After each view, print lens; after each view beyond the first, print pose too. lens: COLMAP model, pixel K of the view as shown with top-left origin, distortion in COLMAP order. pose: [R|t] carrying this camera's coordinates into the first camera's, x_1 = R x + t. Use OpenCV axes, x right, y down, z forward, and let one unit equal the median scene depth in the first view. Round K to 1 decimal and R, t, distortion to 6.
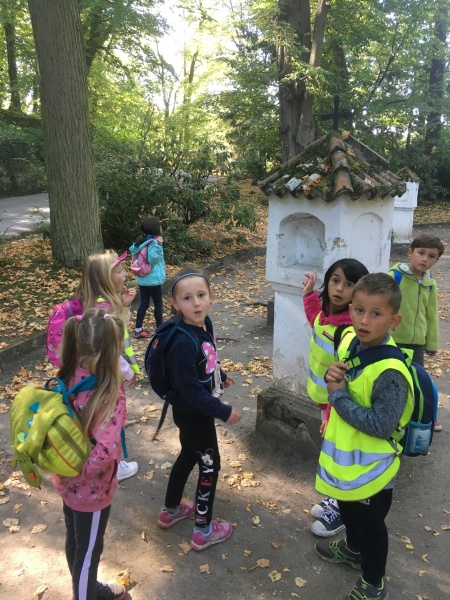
lens RADIAL K [[509.7, 0, 222.0], [0, 509.7, 299.2], [0, 0, 1]] dist [0.086673, -0.123201]
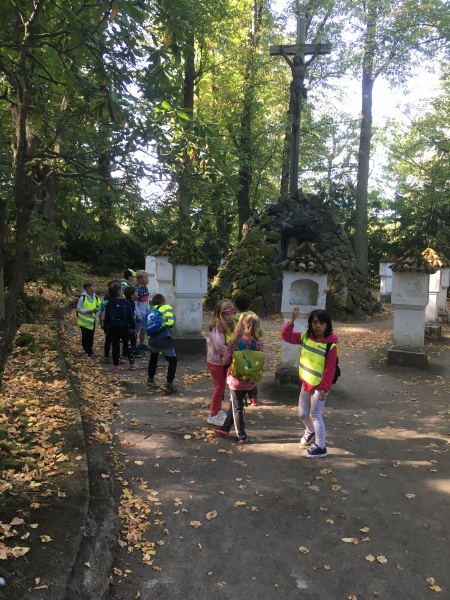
lens RADIAL K [[509.7, 0, 222.0], [0, 509.7, 299.2], [0, 0, 1]] dist [0.086673, -0.123201]
pose [[0.758099, -0.026338, 0.651607, -0.392792], [0.106811, 0.990706, -0.084223, 0.016329], [-0.643333, 0.133448, 0.753866, -0.103260]]
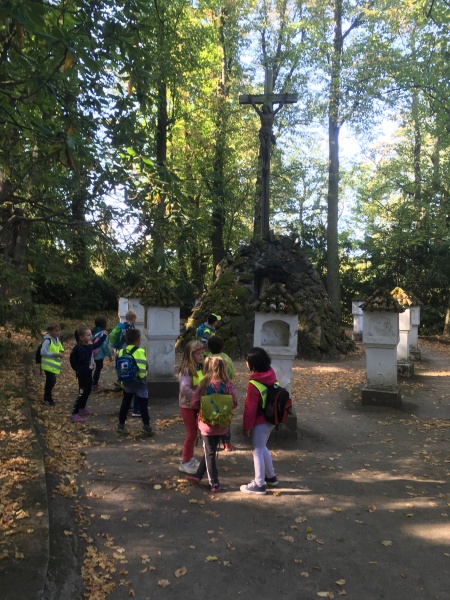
lens RADIAL K [[509.7, 0, 222.0], [0, 509.7, 299.2], [0, 0, 1]] dist [0.086673, -0.123201]
pose [[0.726992, 0.015483, 0.686472, -0.385641], [0.126364, 0.979654, -0.155917, 0.014574], [-0.674919, 0.200096, 0.710244, -0.104192]]
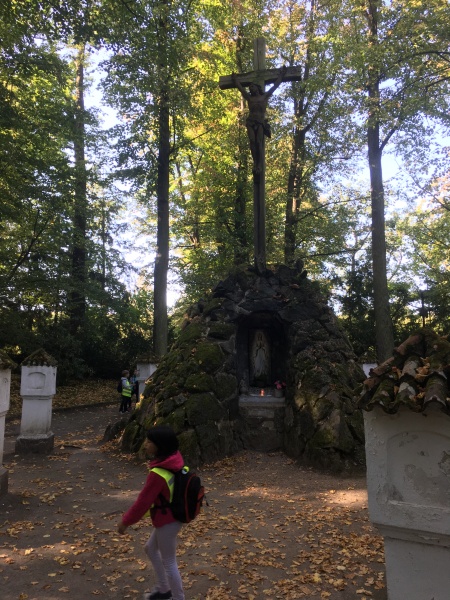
lens RADIAL K [[509.7, 0, 222.0], [0, 509.7, 299.2], [0, 0, 1]] dist [0.086673, -0.123201]
pose [[0.803518, 0.072420, 0.590858, 0.081343], [0.126024, 0.949379, -0.287746, -0.046469], [-0.581787, 0.305671, 0.753717, 0.138975]]
